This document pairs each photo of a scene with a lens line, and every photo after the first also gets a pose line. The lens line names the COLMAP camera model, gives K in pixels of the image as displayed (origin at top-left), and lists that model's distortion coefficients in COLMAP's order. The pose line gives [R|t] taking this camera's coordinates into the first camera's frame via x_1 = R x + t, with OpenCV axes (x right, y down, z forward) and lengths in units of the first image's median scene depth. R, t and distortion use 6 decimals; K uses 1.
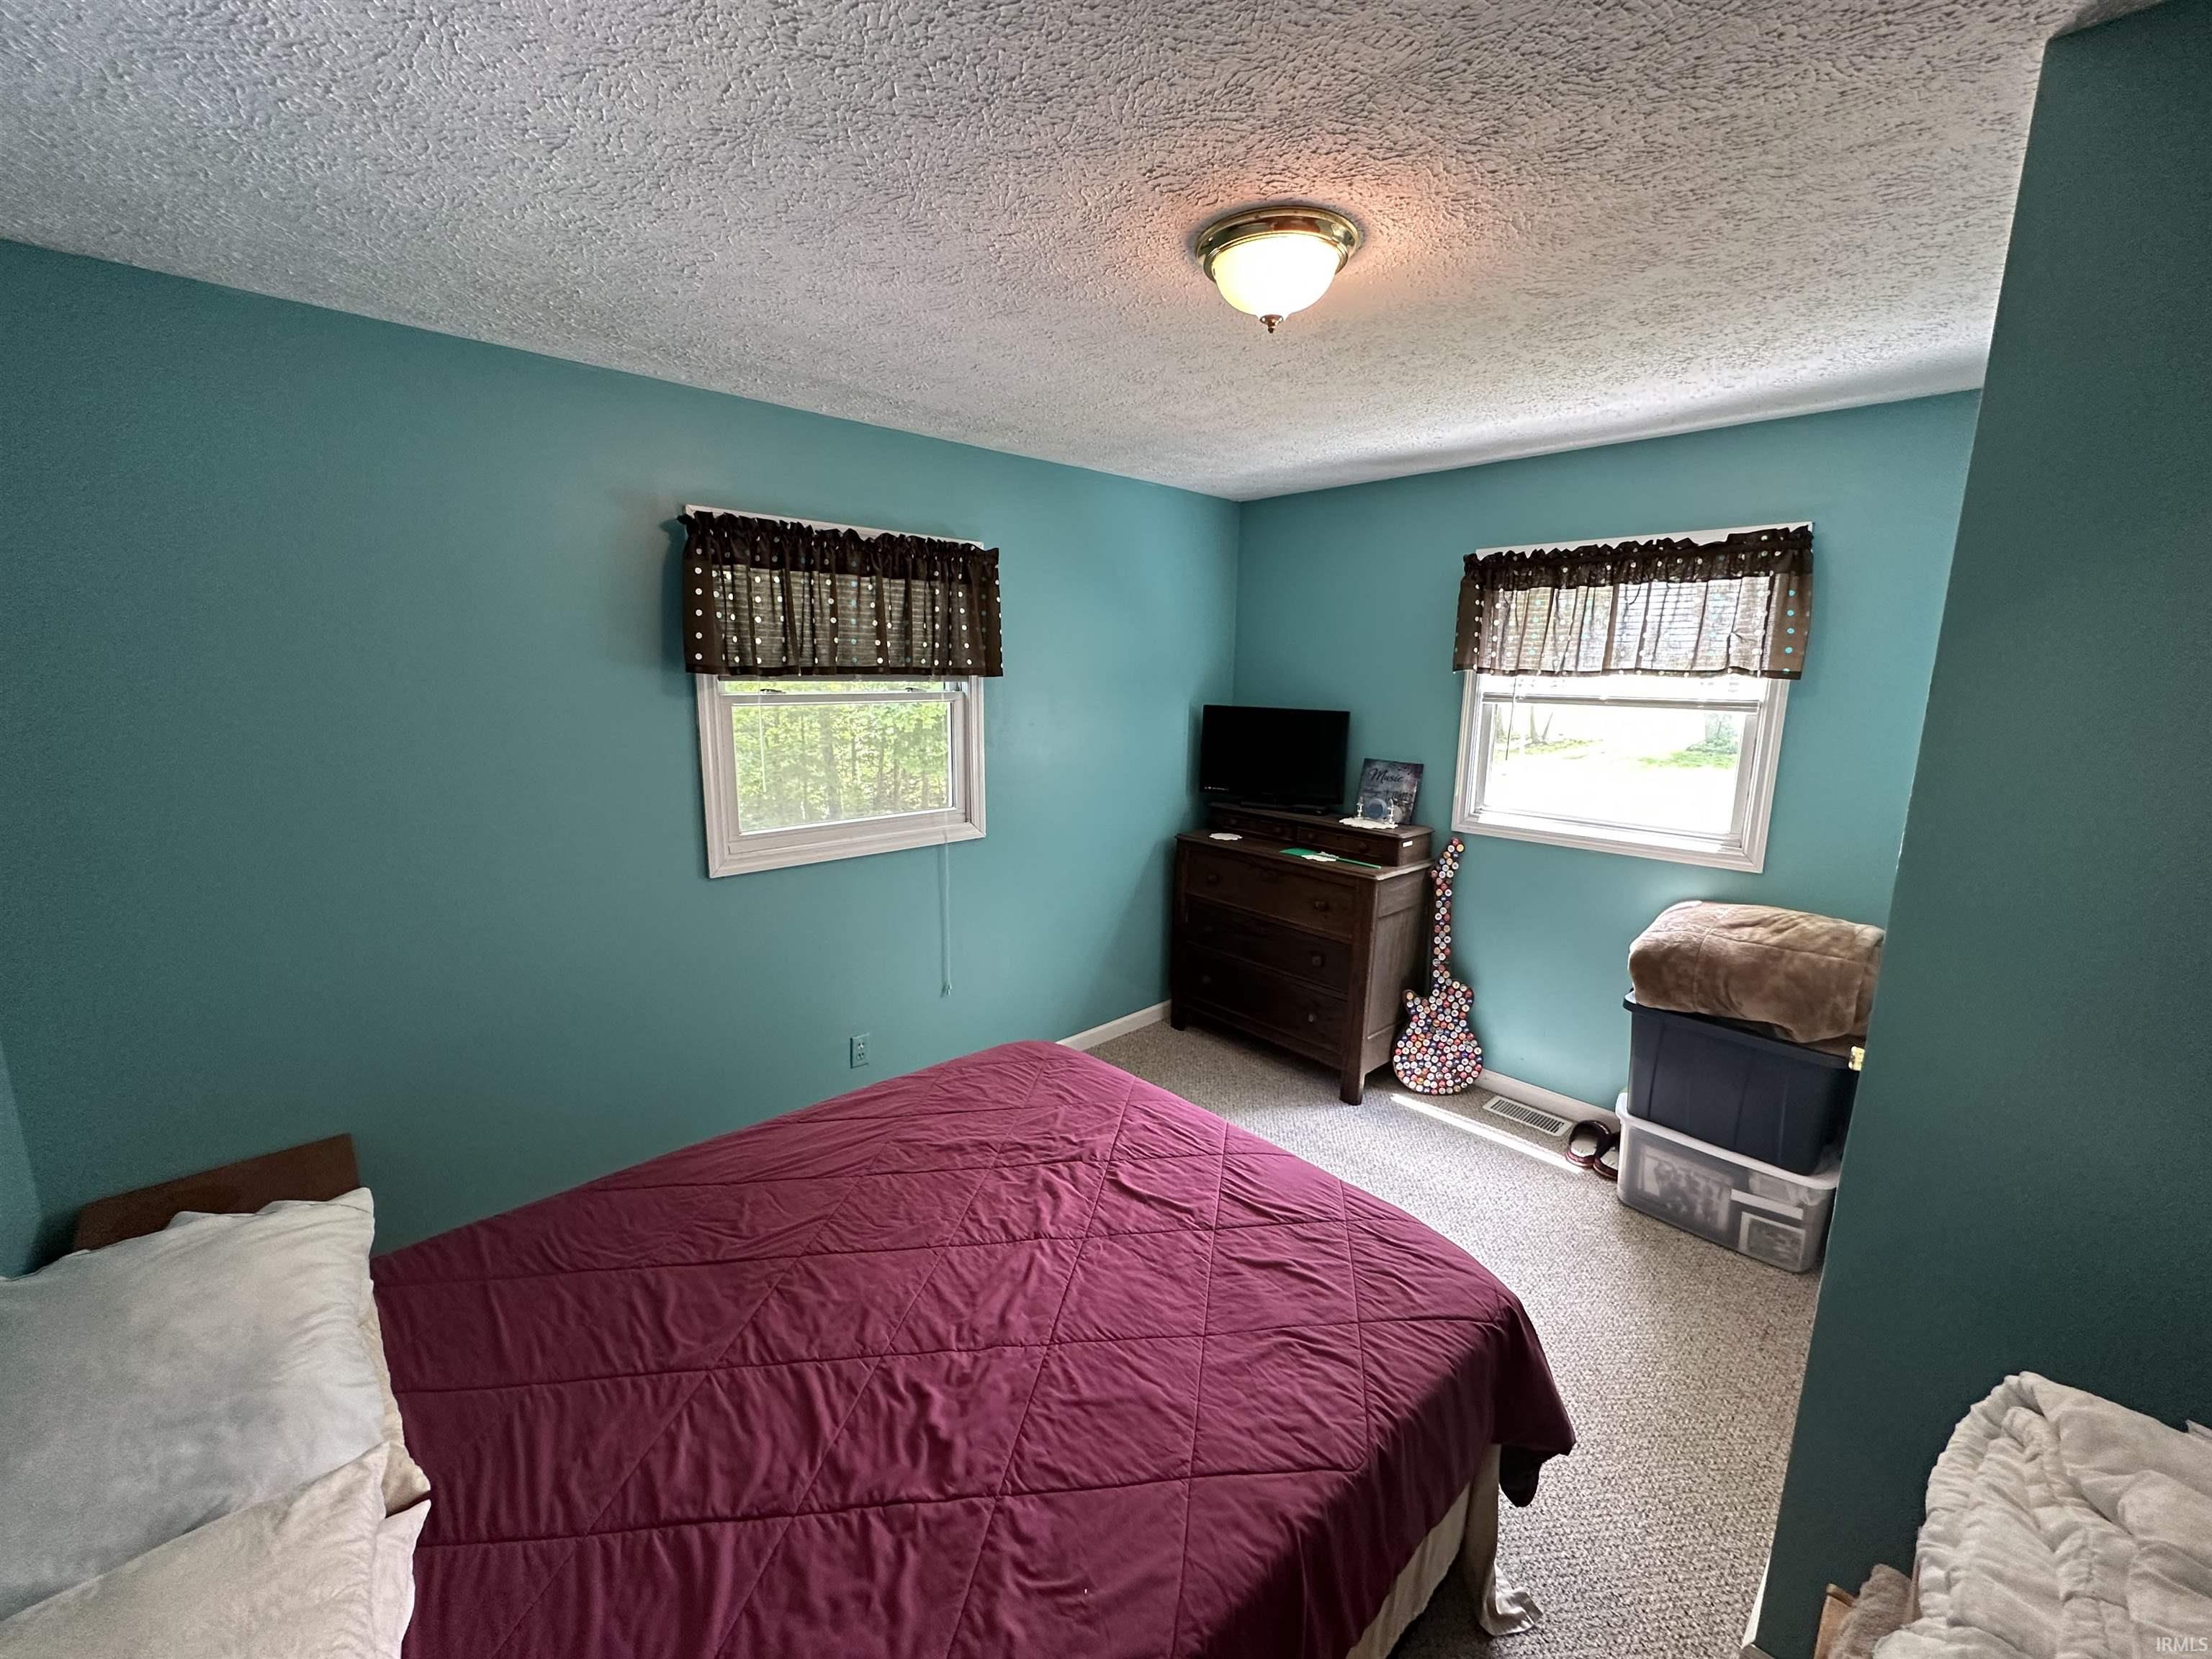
lens RADIAL K [[879.6, 0, 1106.0], [0, 879.6, 829.5], [0, 0, 1]] dist [-0.002378, 0.000120]
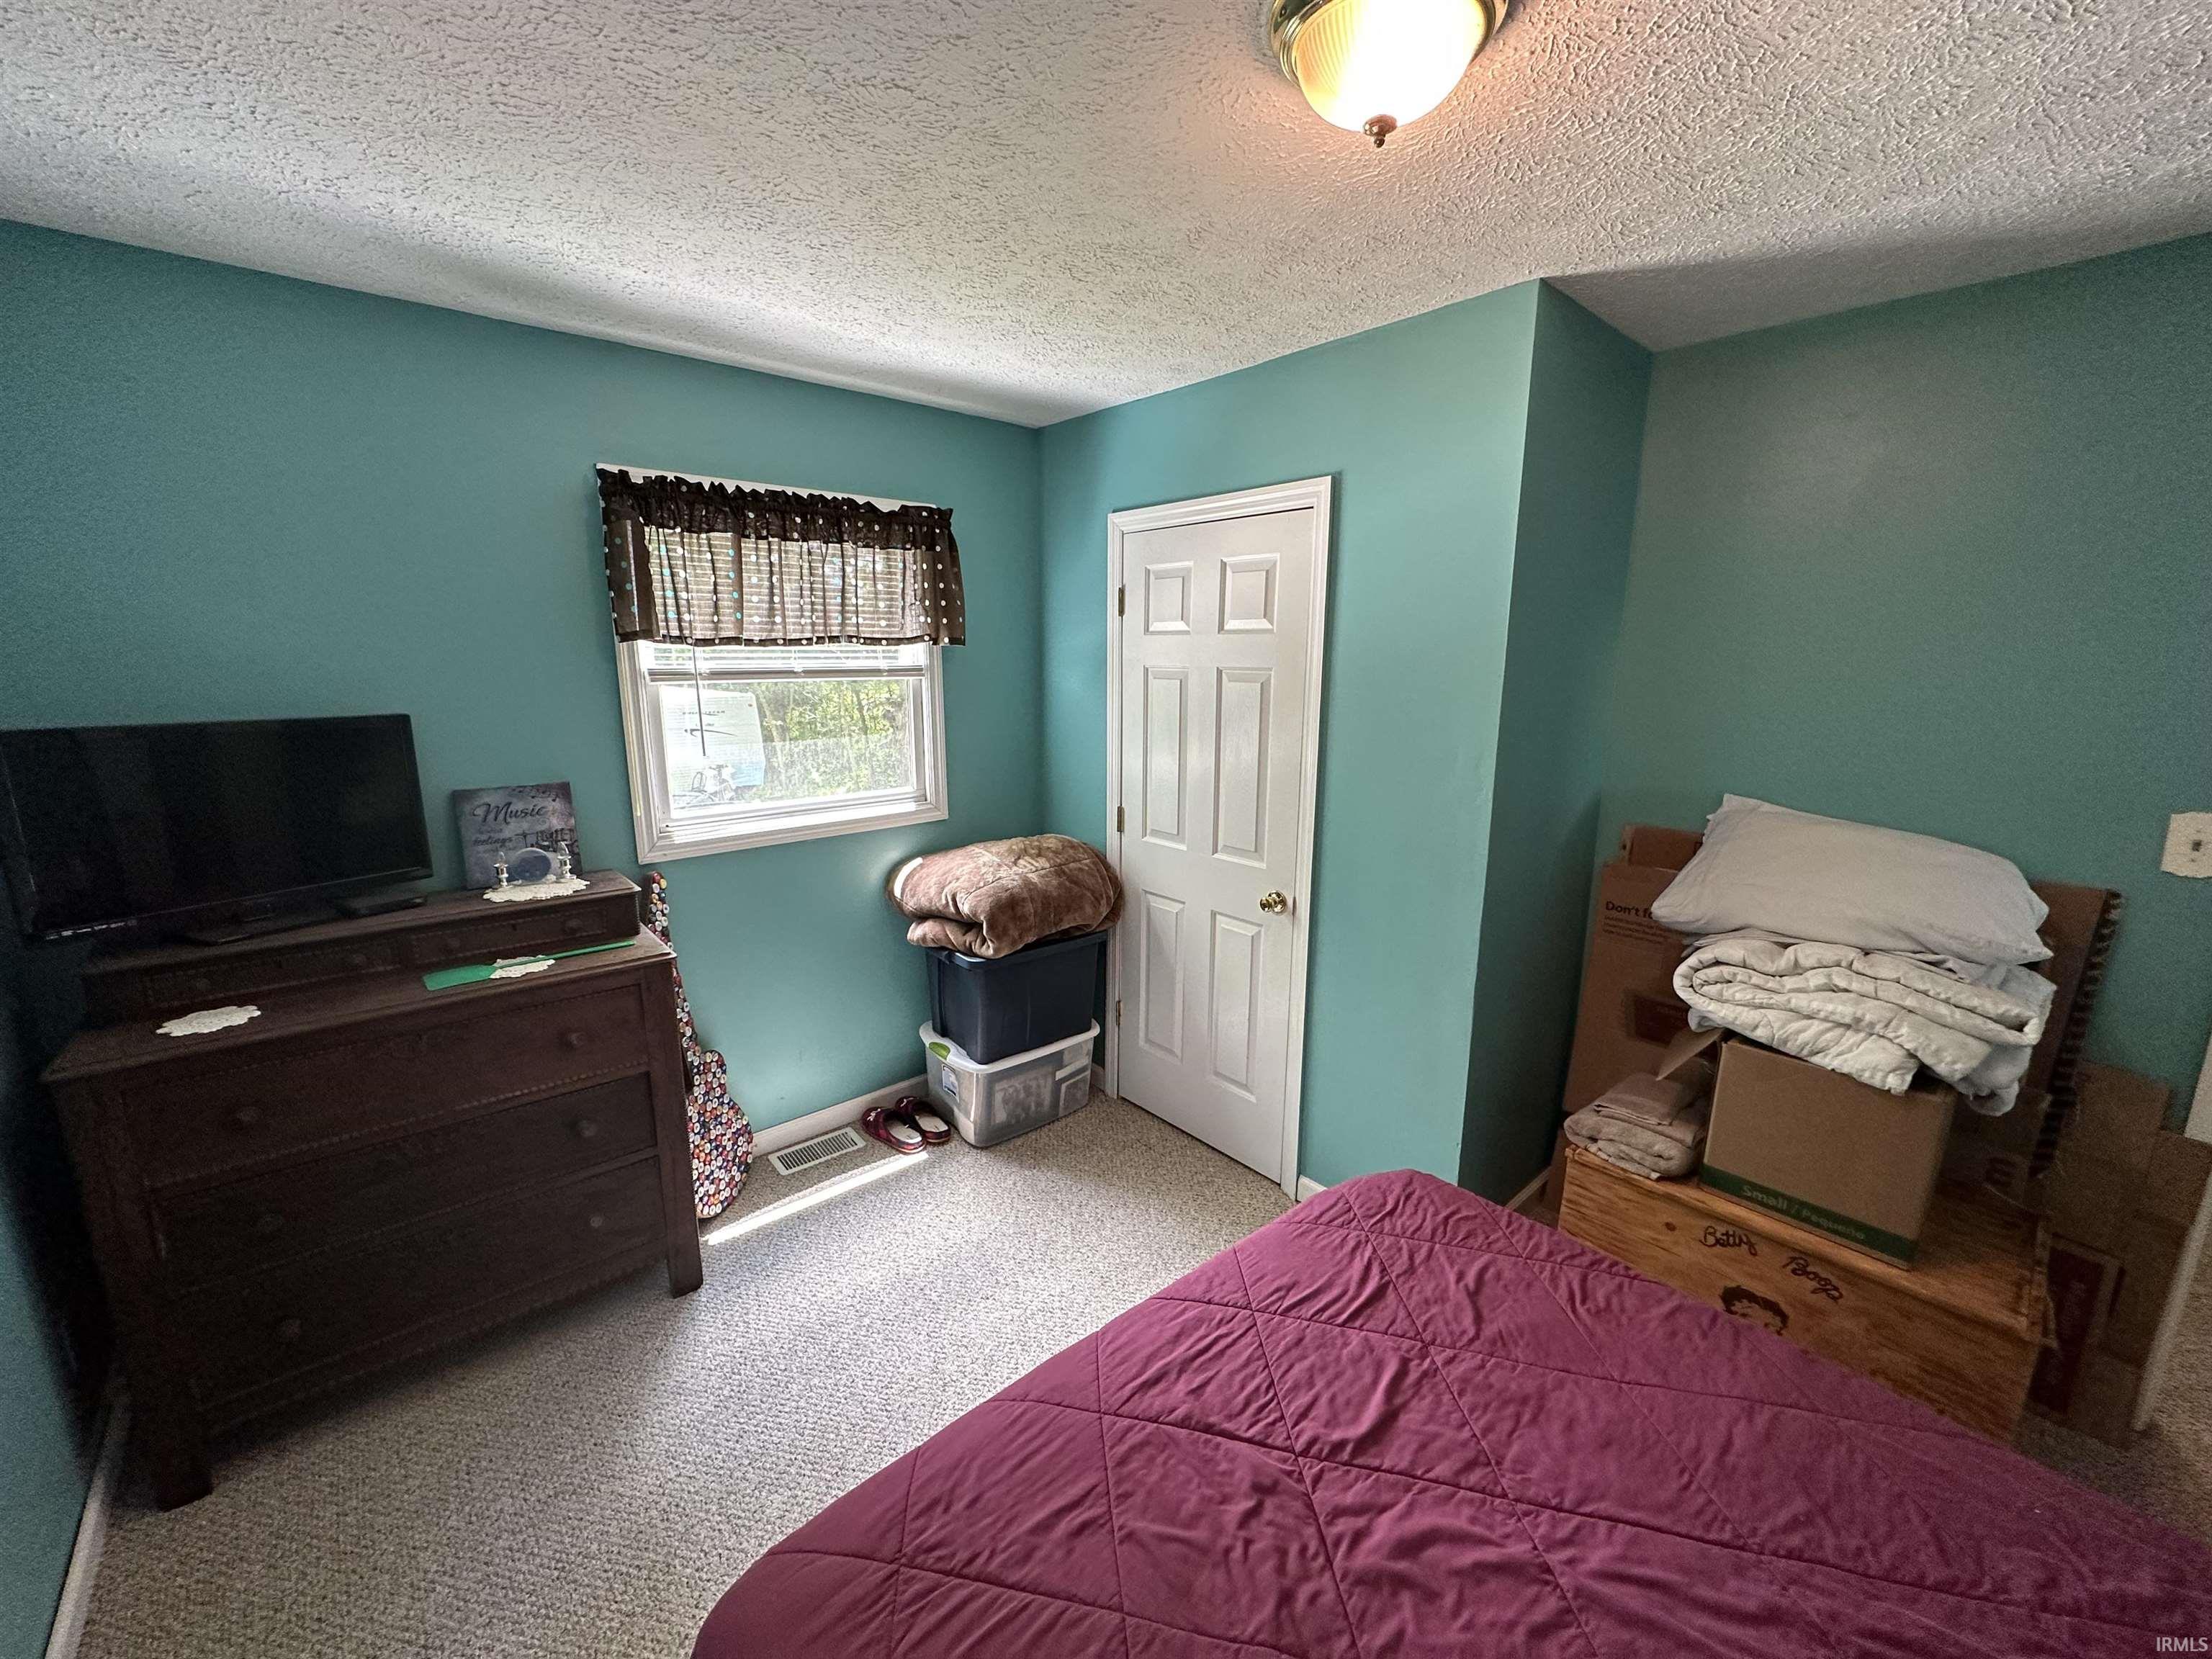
lens RADIAL K [[879.6, 0, 1106.0], [0, 879.6, 829.5], [0, 0, 1]] dist [-0.002378, 0.000120]
pose [[0.048655, -0.212664, 0.975913, -0.340676], [0.181135, 0.962748, 0.200765, -0.123122], [-0.982254, 0.167004, 0.085363, 0.684224]]
